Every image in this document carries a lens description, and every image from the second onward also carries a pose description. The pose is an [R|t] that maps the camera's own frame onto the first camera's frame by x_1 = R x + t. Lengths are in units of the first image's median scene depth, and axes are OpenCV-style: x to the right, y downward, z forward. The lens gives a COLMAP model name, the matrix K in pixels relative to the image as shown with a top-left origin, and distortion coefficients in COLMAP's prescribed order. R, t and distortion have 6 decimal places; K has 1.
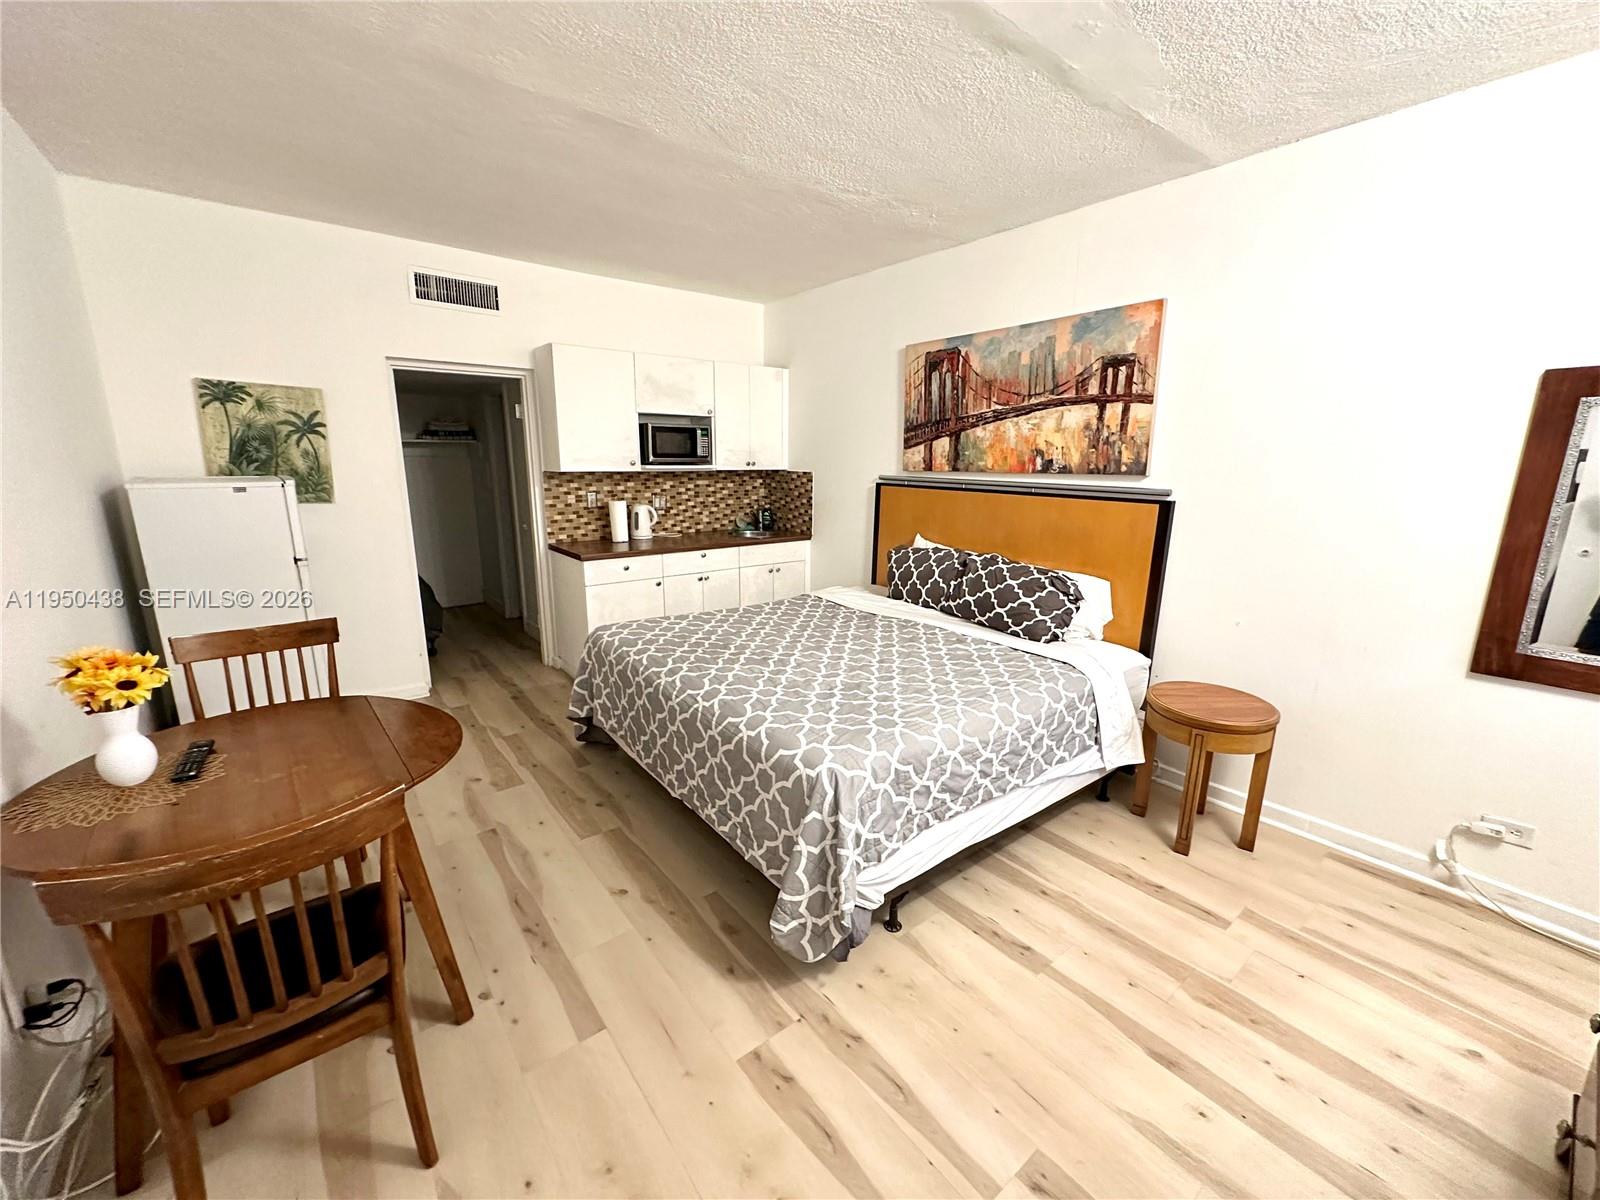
lens RADIAL K [[632.9, 0, 800.0], [0, 632.9, 600.0], [0, 0, 1]] dist [-0.001703, 0.000086]
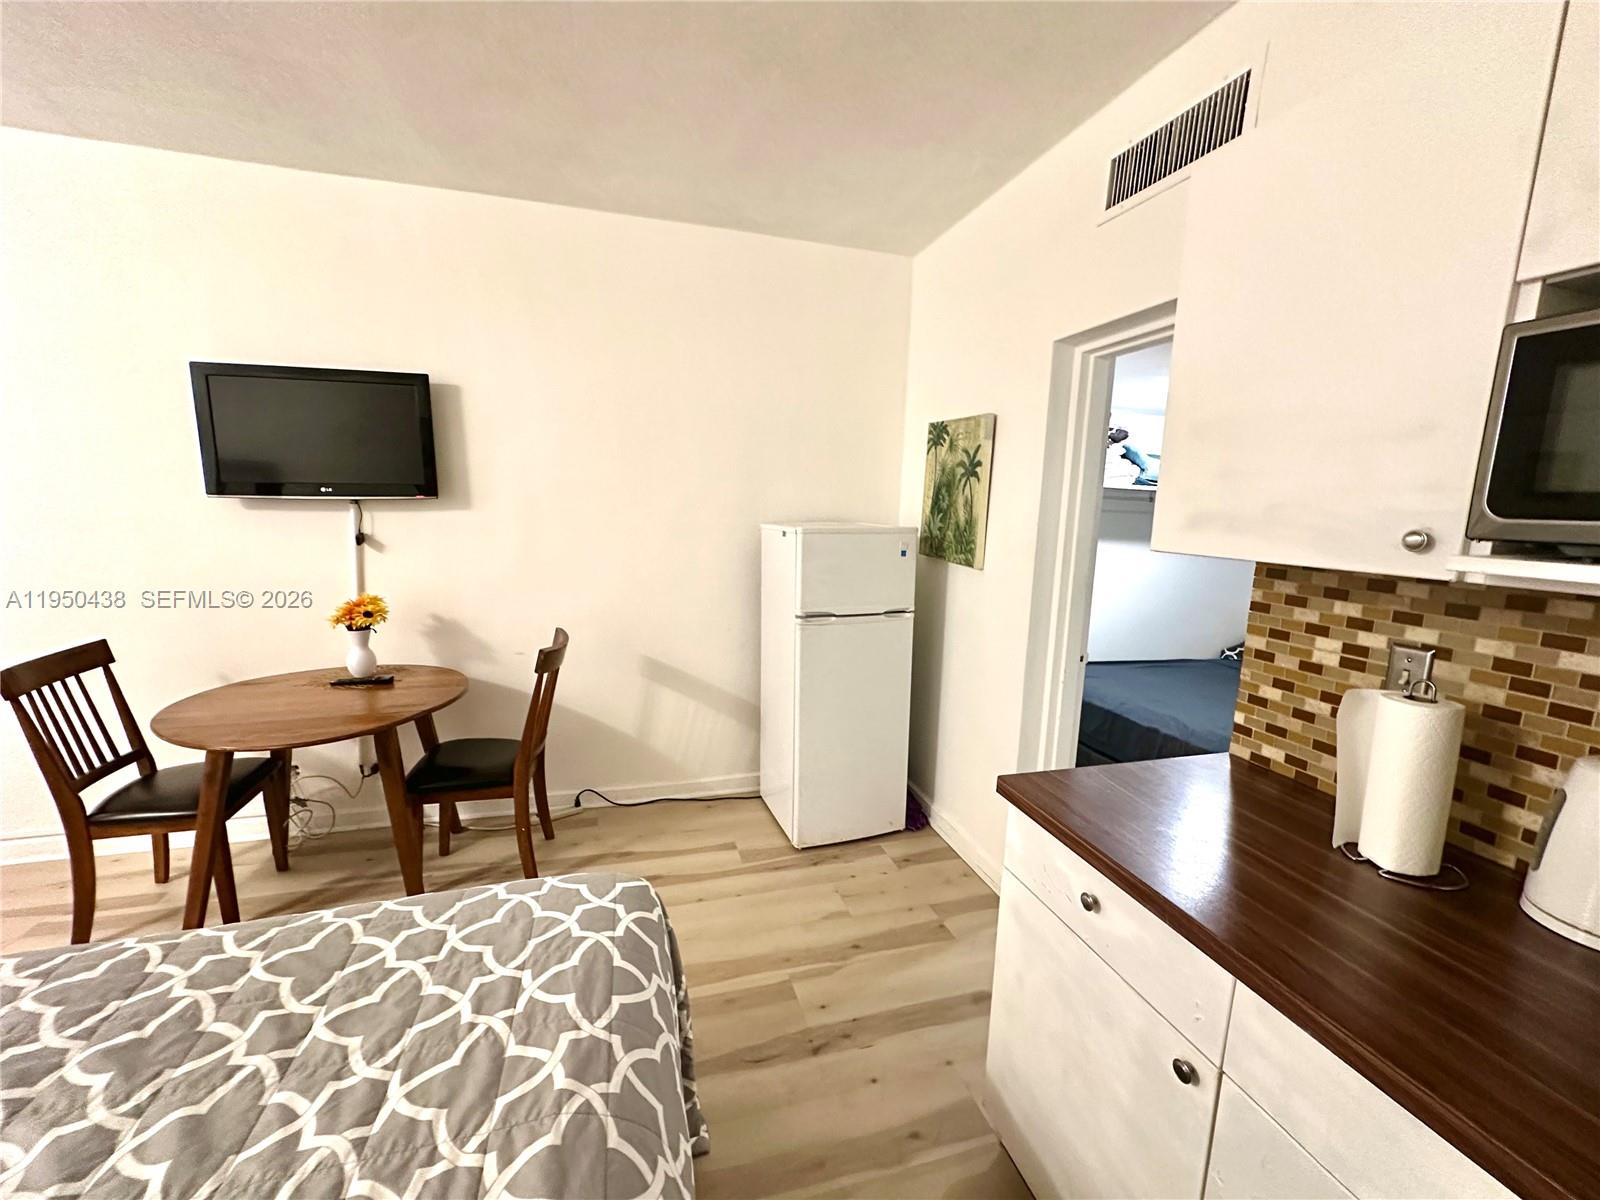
lens RADIAL K [[632.9, 0, 800.0], [0, 632.9, 600.0], [0, 0, 1]] dist [-0.001703, 0.000086]
pose [[-0.378317, 0.121588, -0.917656, 0.011818], [-0.240022, 0.944546, 0.224103, -0.240991], [0.894016, 0.305040, -0.328154, 1.097801]]
